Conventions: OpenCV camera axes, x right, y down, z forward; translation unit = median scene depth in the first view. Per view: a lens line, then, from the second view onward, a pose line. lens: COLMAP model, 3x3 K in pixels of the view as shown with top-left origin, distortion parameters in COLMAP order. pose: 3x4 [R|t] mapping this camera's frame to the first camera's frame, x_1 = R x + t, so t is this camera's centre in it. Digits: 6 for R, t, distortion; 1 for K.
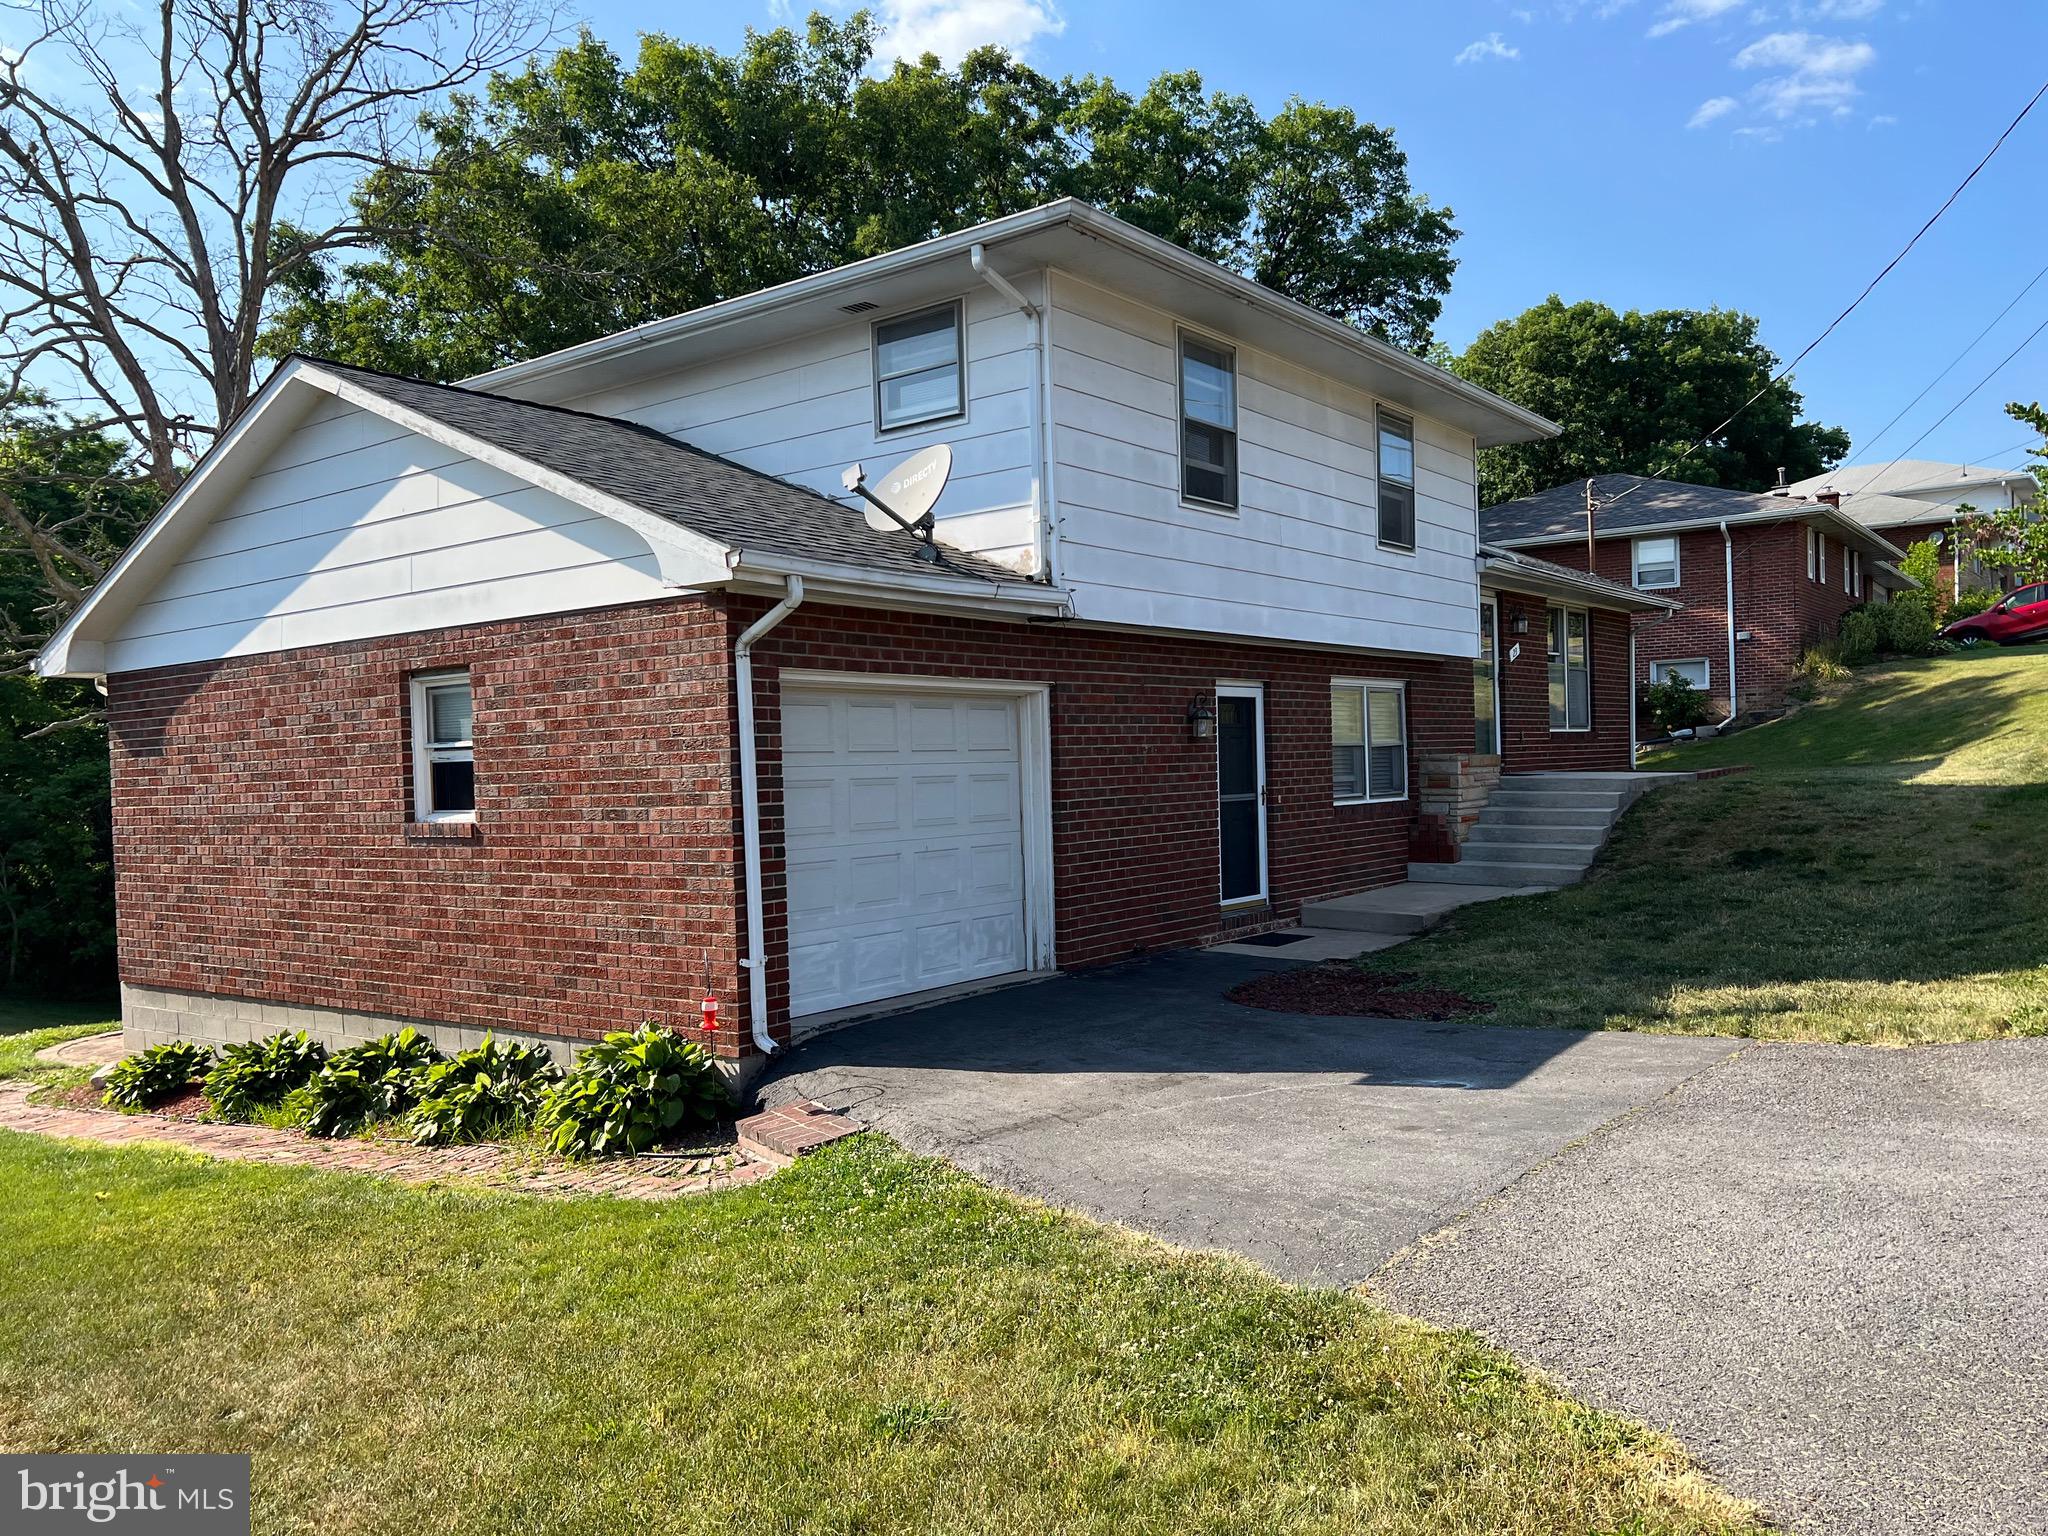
lens RADIAL K [[1544.5, 0, 1022.6], [0, 1544.5, 770.1], [0, 0, 1]] dist [0.009037, -0.004117]
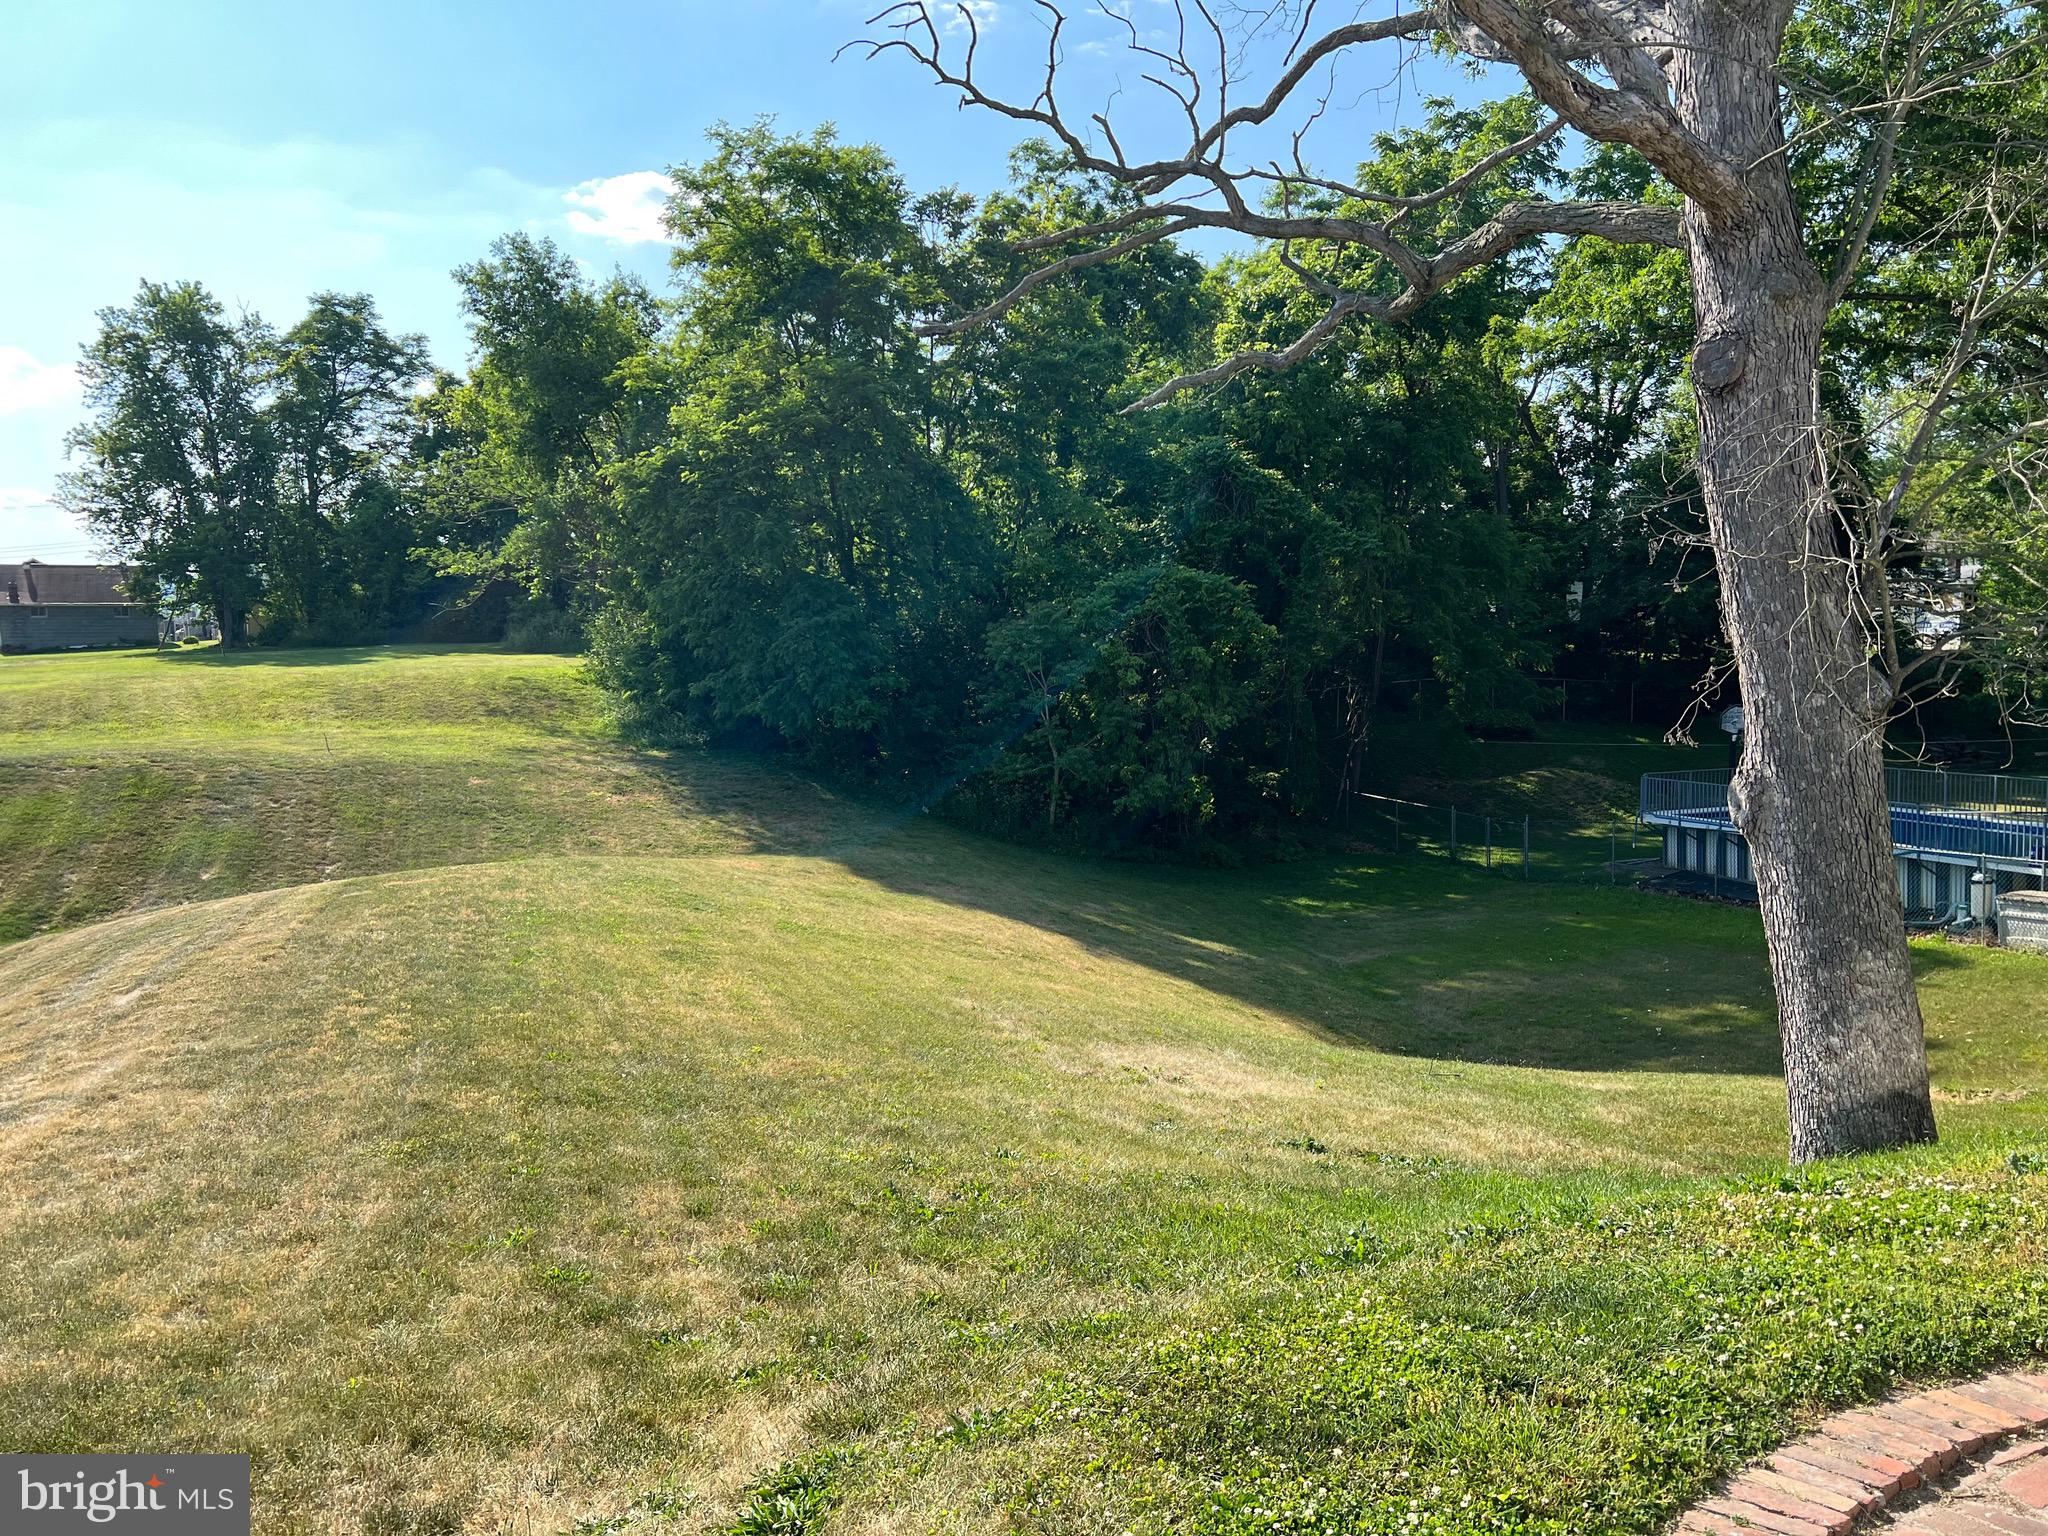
lens RADIAL K [[1544.5, 0, 1024.2], [0, 1544.5, 767.9], [0, 0, 1]] dist [0.009037, -0.004117]
pose [[0.827005, 0.055817, -0.559417, -0.227132], [-0.002126, 0.995362, 0.096172, 0.025054], [0.562190, -0.078346, 0.823289, 0.348595]]
